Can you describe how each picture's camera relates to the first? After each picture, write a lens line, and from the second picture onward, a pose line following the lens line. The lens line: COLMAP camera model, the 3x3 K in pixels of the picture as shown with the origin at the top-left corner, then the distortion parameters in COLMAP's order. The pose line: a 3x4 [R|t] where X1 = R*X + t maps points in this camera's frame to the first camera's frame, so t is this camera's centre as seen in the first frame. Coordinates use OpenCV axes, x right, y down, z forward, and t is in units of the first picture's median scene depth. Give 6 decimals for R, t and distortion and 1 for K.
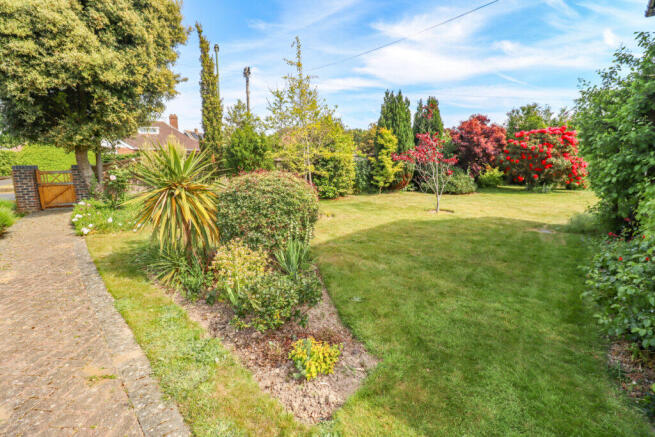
lens RADIAL K [[303.5, 0, 328.5], [0, 303.5, 213.9], [0, 0, 1]] dist [0.004240, -0.012443]
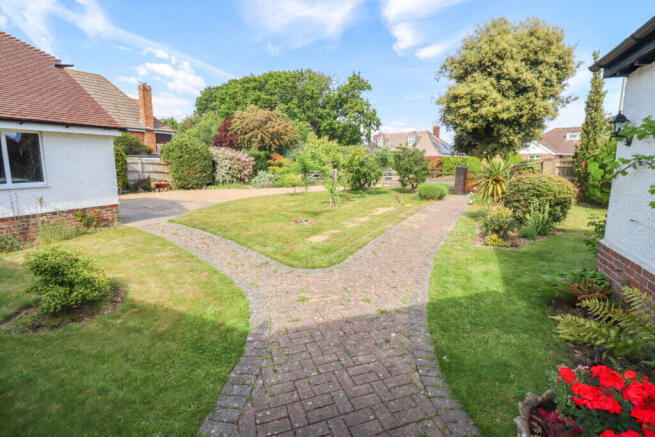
lens RADIAL K [[303.5, 0, 328.5], [0, 303.5, 213.9], [0, 0, 1]] dist [0.004240, -0.012443]
pose [[0.314268, 0.164021, -0.935058, 0.638850], [-0.177175, 0.977789, 0.111969, 0.065224], [0.932654, 0.130481, 0.336348, -0.419830]]
